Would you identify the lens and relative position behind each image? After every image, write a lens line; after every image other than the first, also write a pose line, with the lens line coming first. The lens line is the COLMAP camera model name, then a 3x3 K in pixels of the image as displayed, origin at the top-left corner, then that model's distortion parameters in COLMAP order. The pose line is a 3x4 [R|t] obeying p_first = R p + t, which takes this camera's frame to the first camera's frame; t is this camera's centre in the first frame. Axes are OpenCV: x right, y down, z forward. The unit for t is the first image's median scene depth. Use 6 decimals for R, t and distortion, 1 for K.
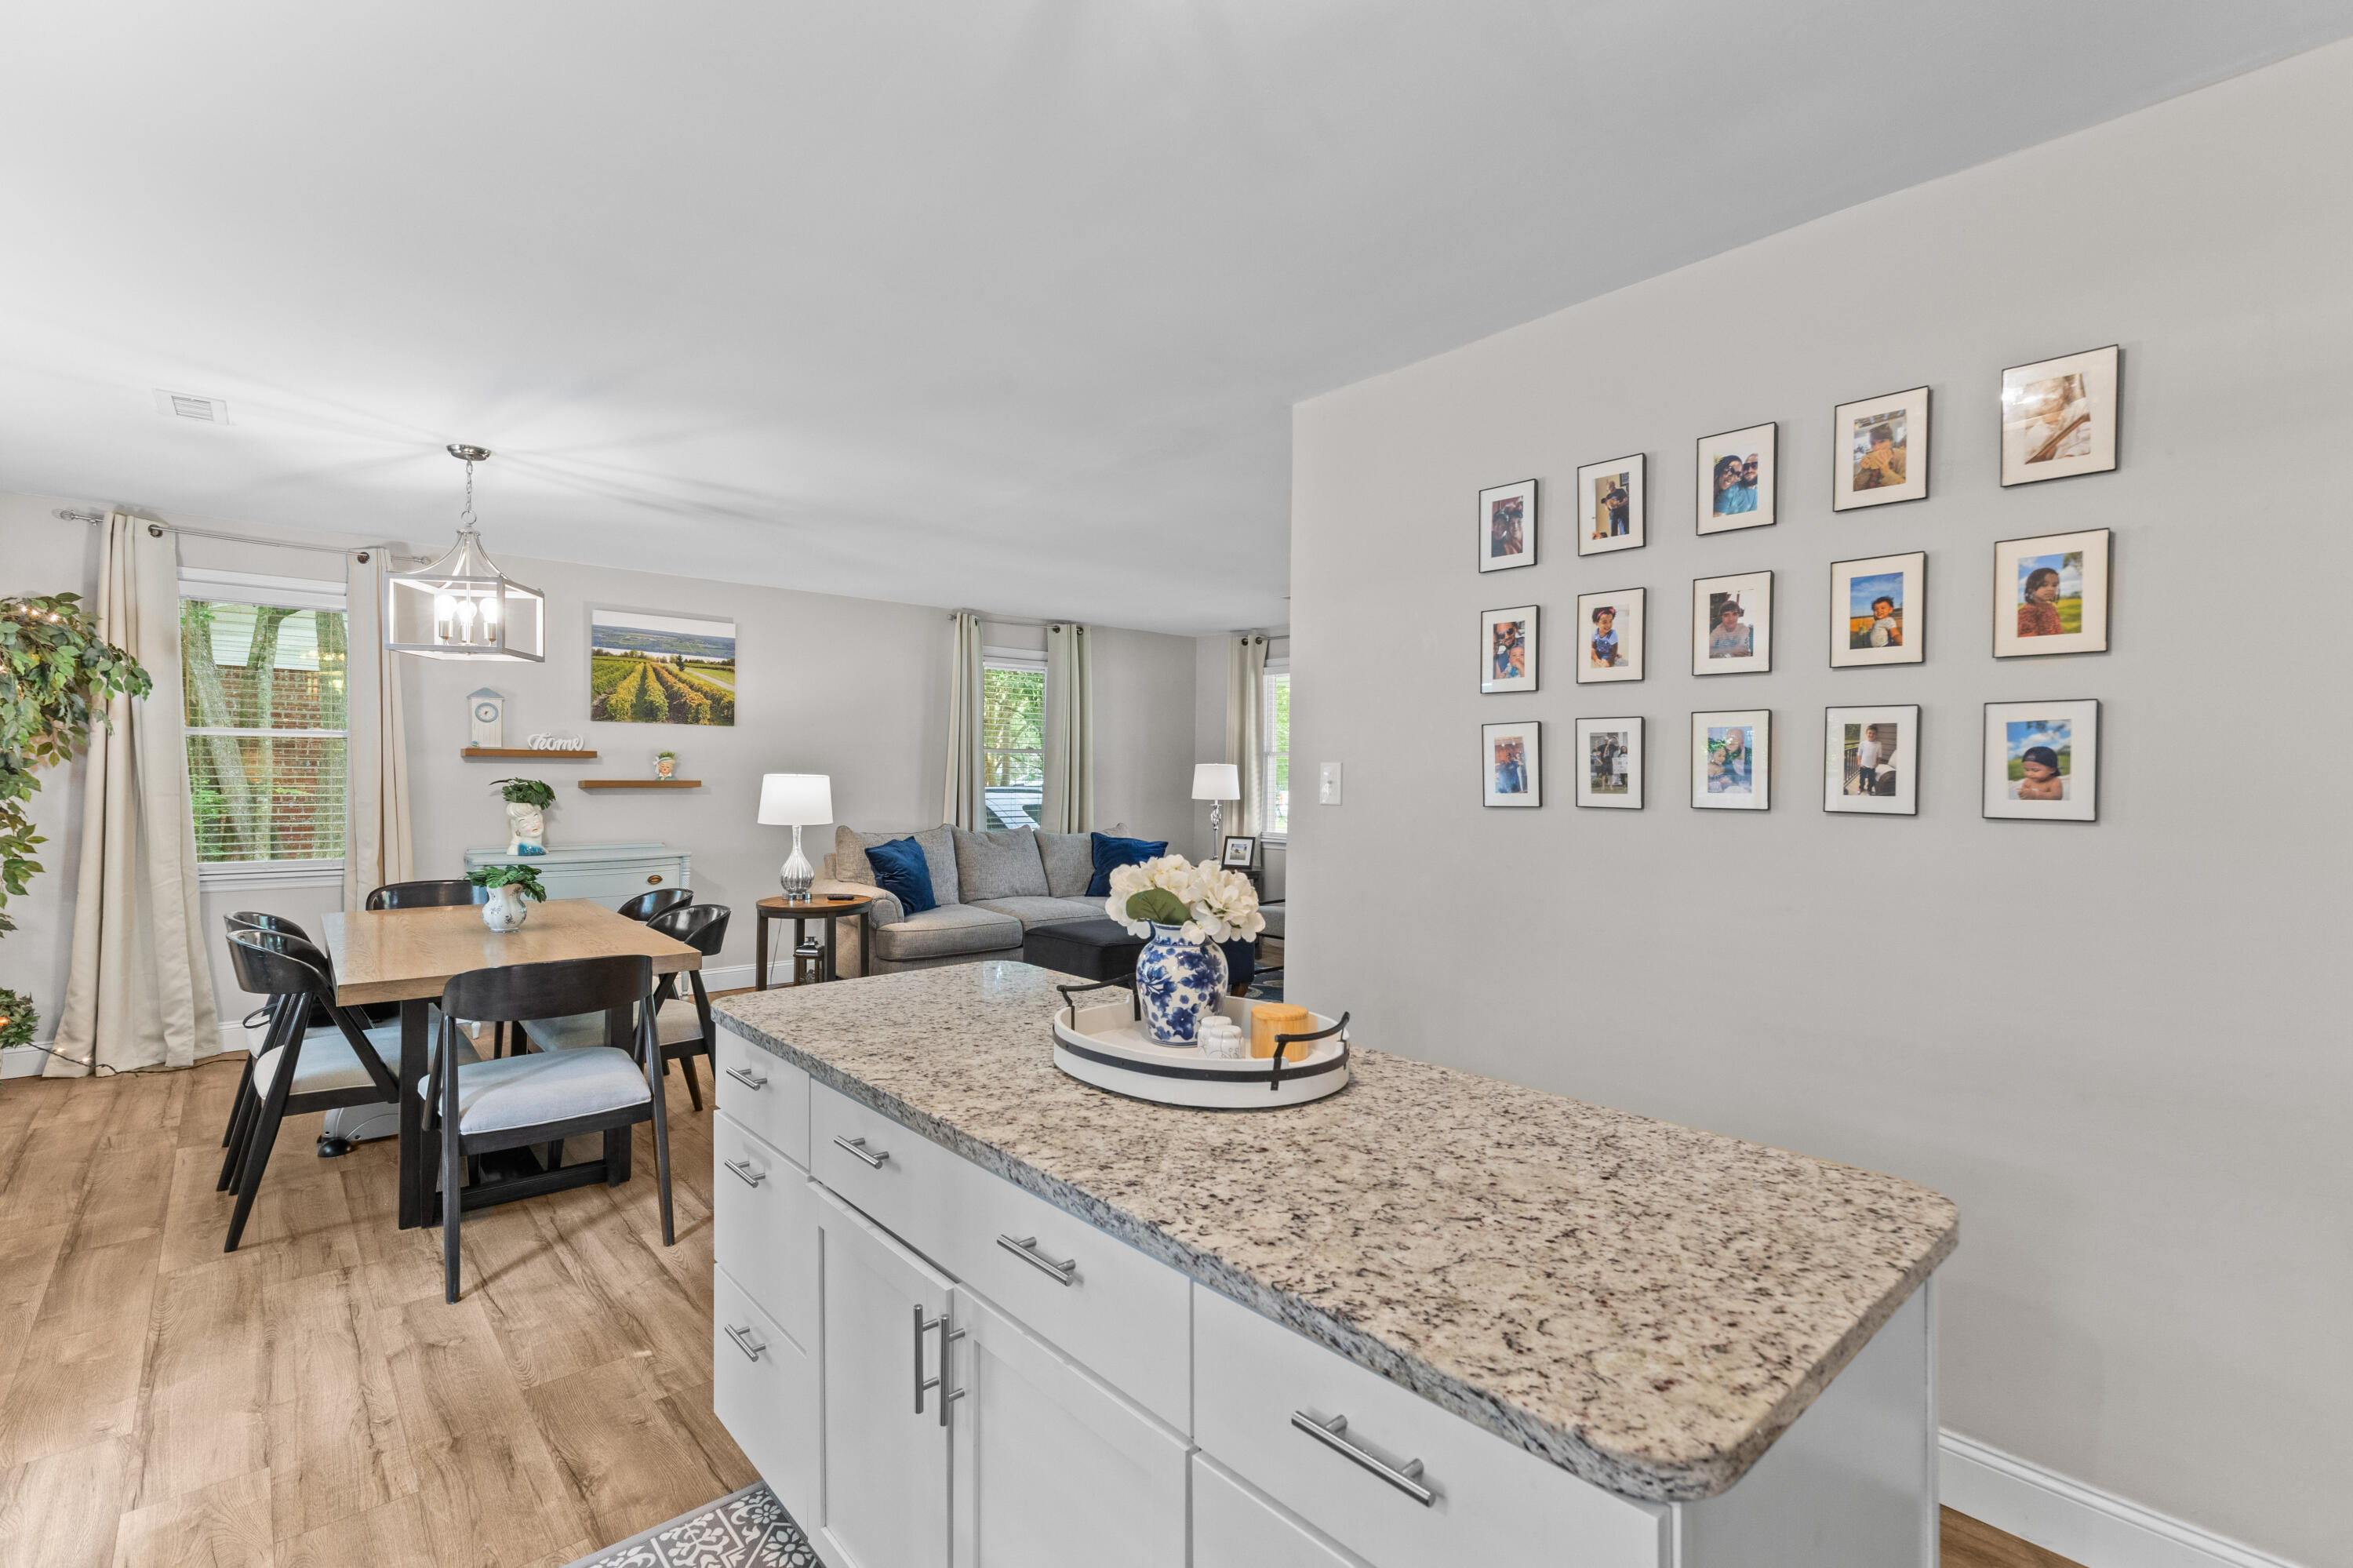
lens RADIAL K [[1076.8, 0, 1216.4], [0, 1076.8, 781.9], [0, 0, 1]] dist [0.009762, 0.000124]
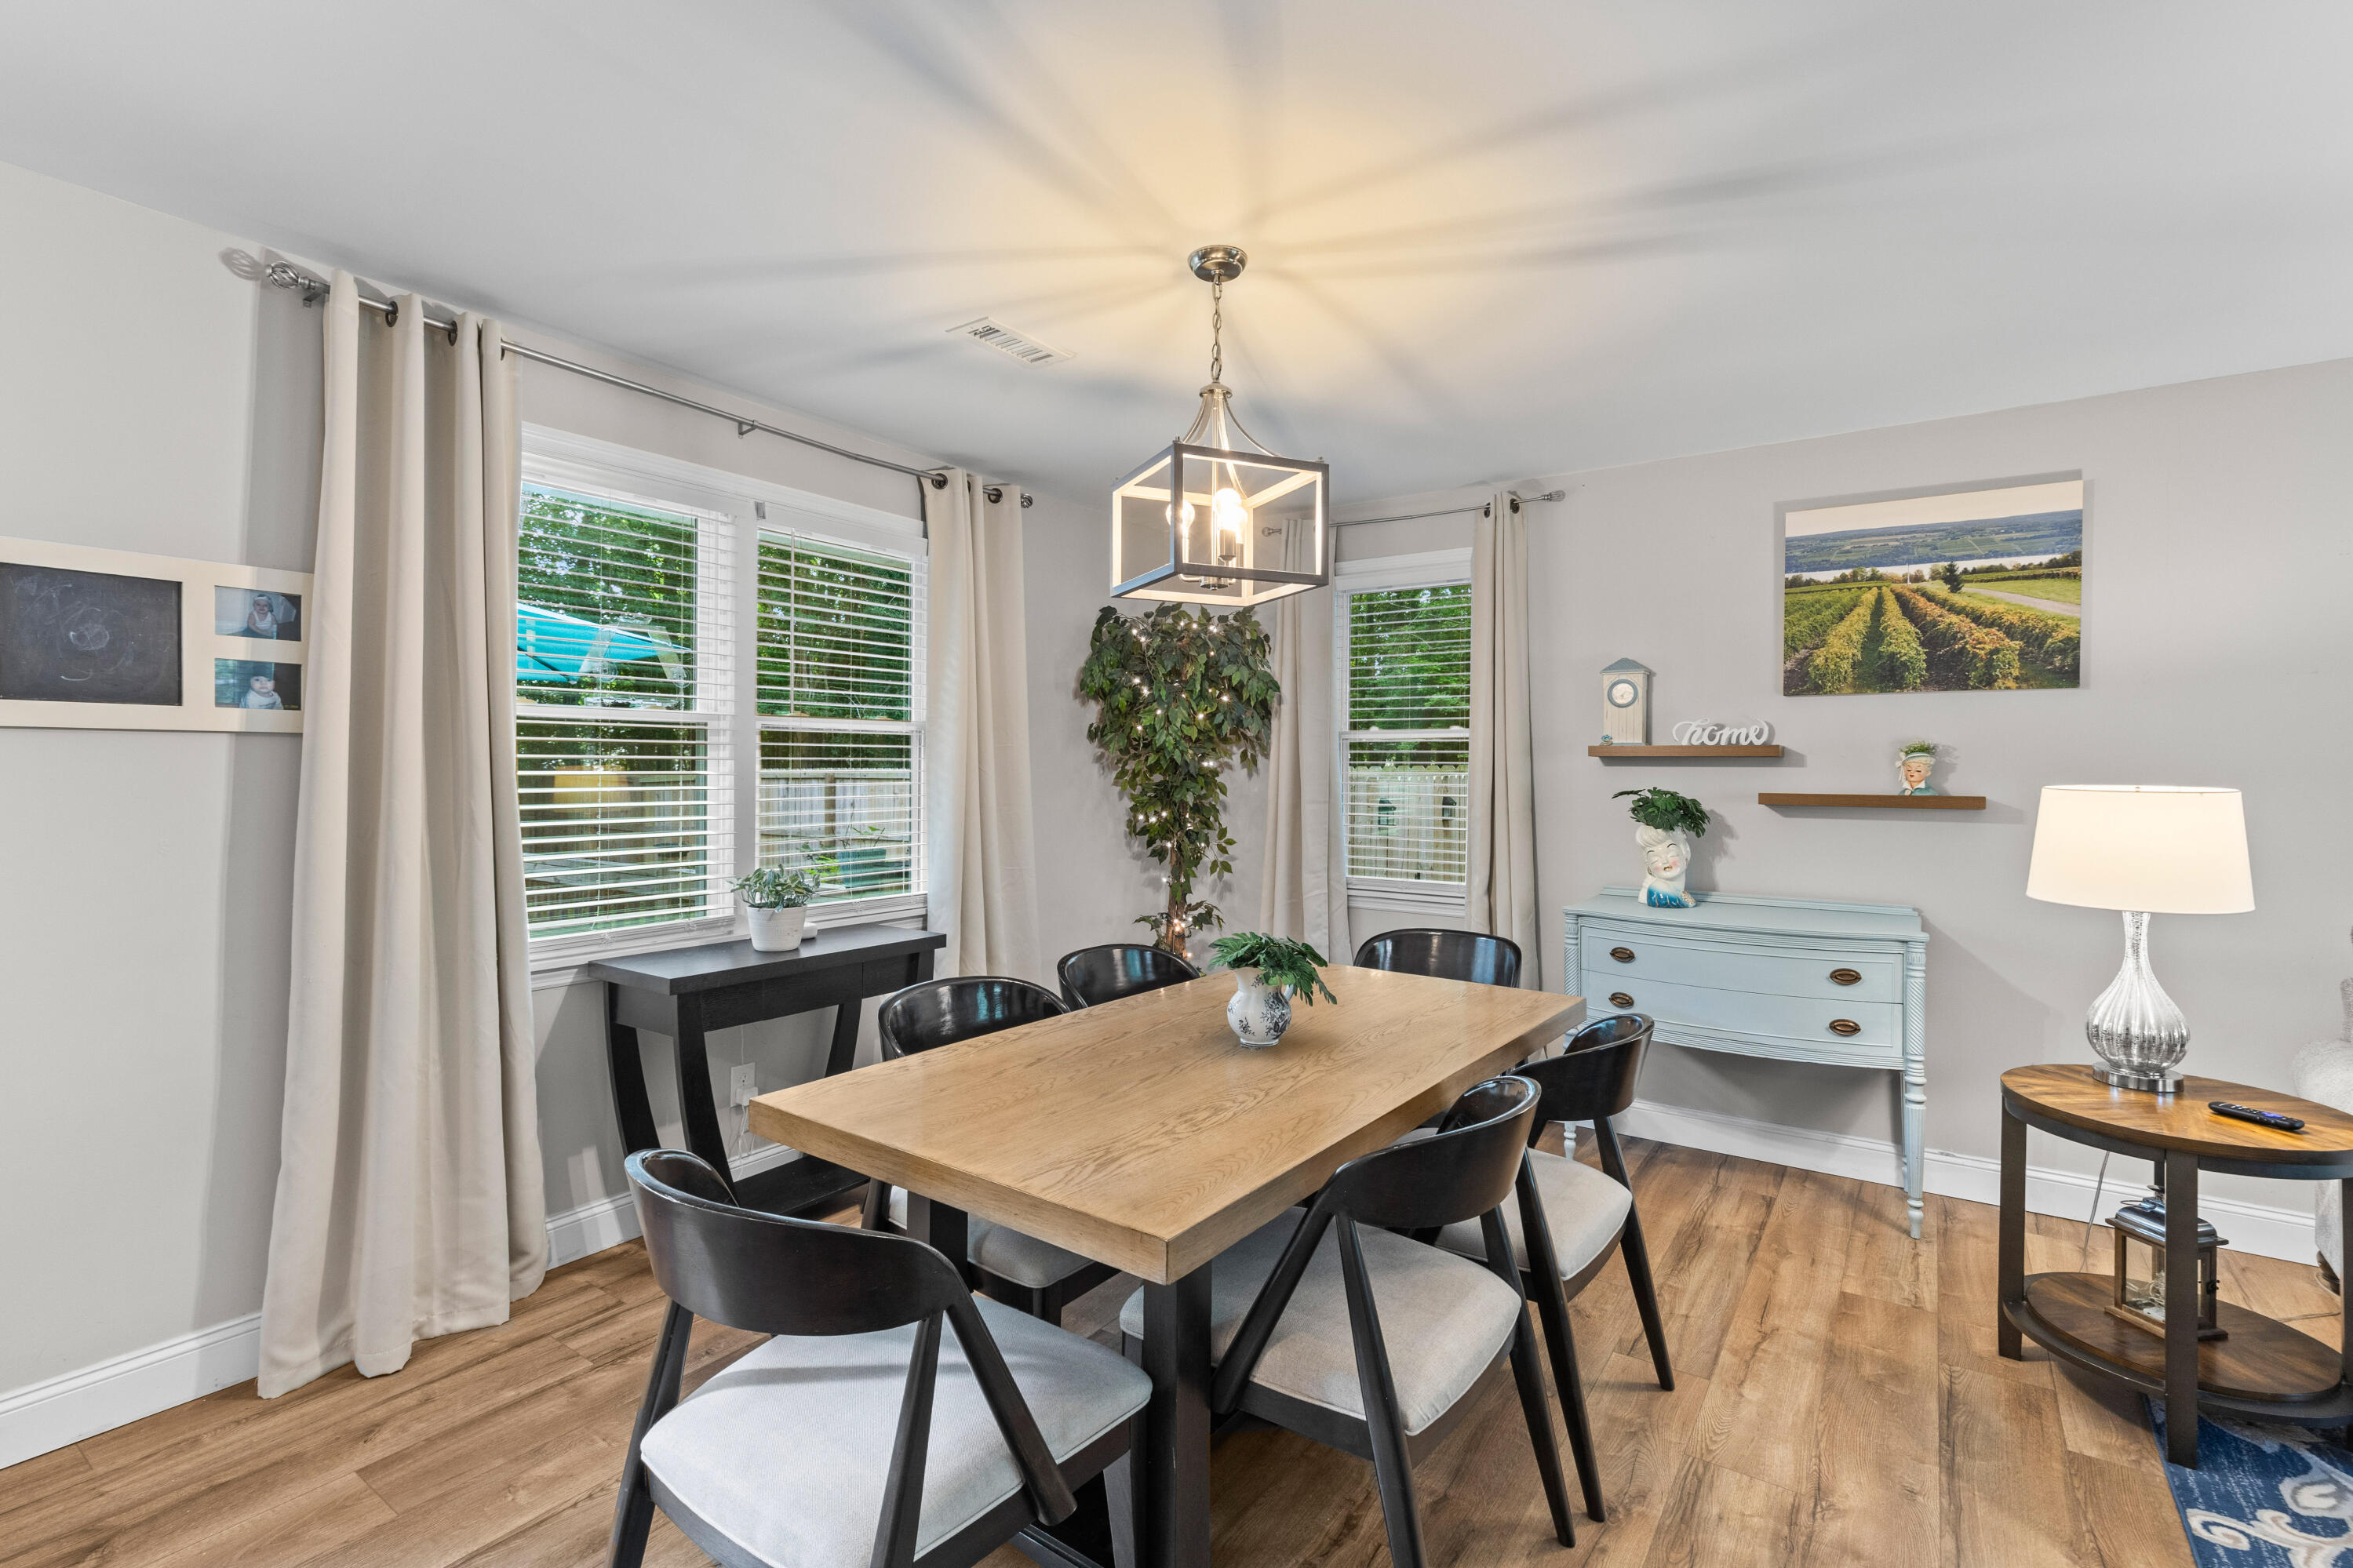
lens RADIAL K [[1076.6, 0, 1177.9], [0, 1076.6, 766.9], [0, 0, 1]] dist [0.009762, 0.000124]
pose [[0.210463, -0.009851, -0.977552, -0.076377], [-0.013800, 0.999820, -0.013046, -0.005195], [0.977505, 0.016236, 0.210289, 0.743211]]
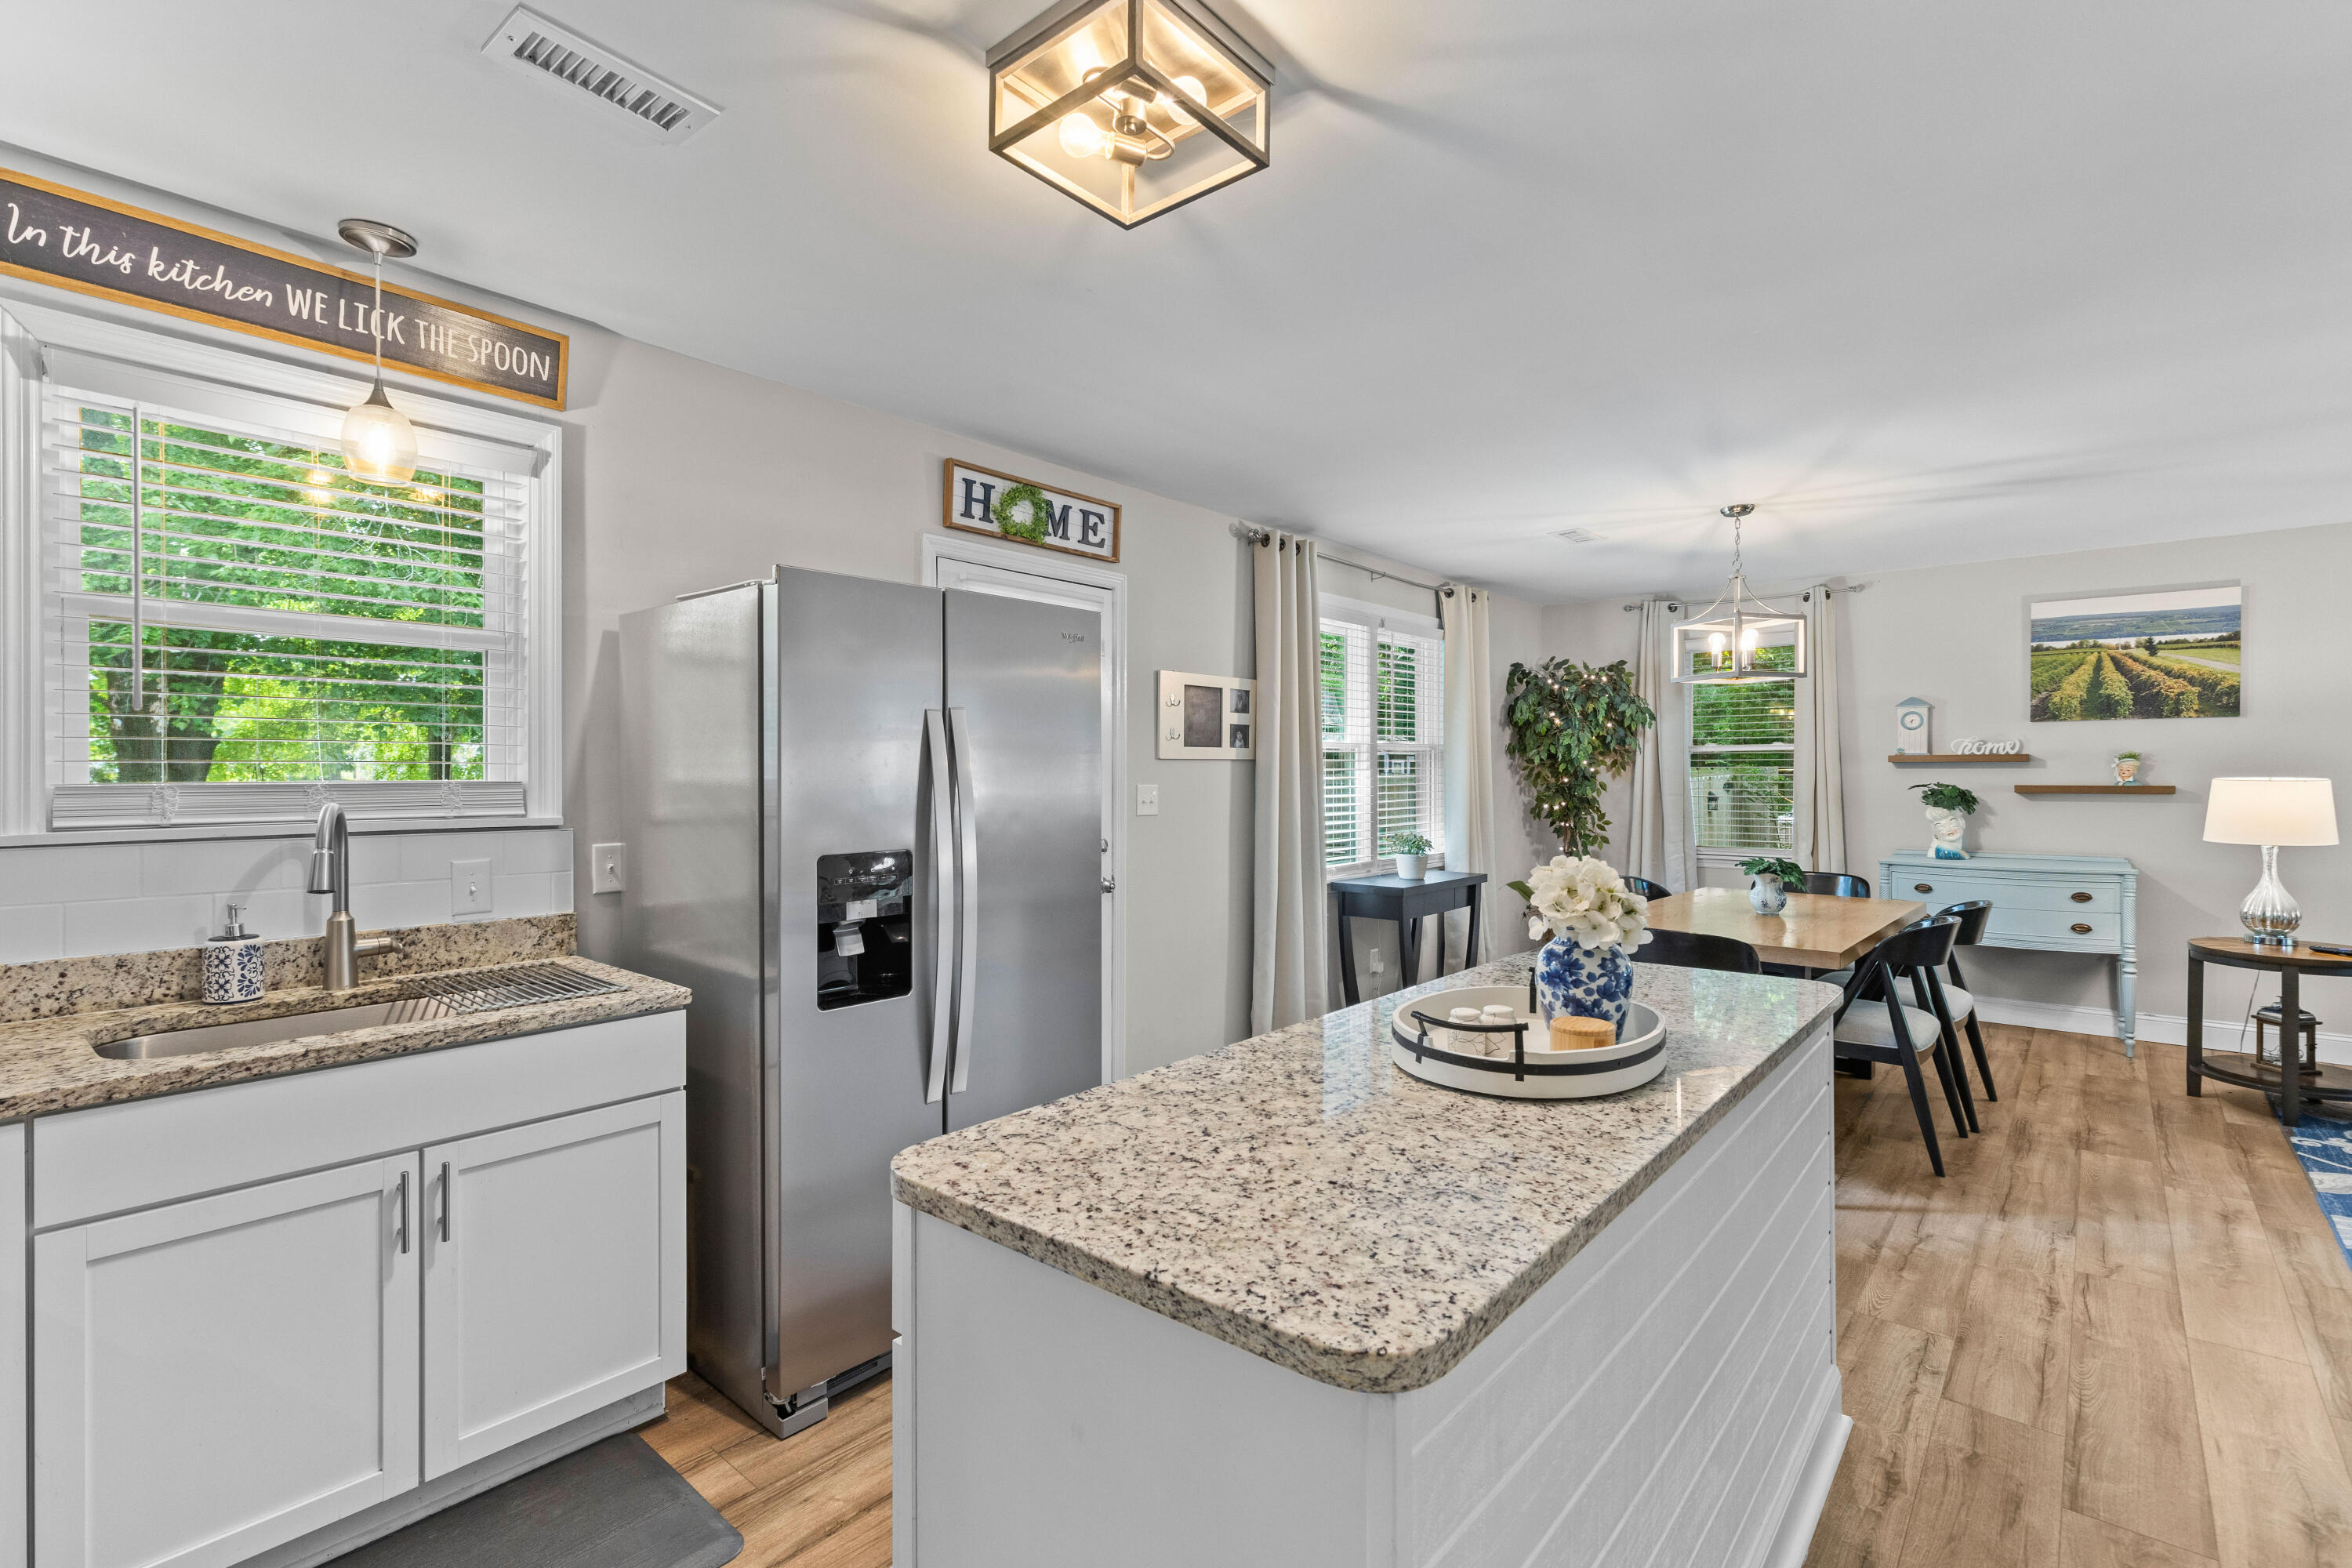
lens RADIAL K [[1076.3, 0, 1168.6], [0, 1076.3, 775.4], [0, 0, 1]] dist [0.009762, 0.000124]
pose [[0.111763, -0.007467, -0.993707, 0.373759], [-0.005475, 0.999952, -0.008130, 0.002256], [0.993720, 0.006349, 0.111716, 0.210826]]
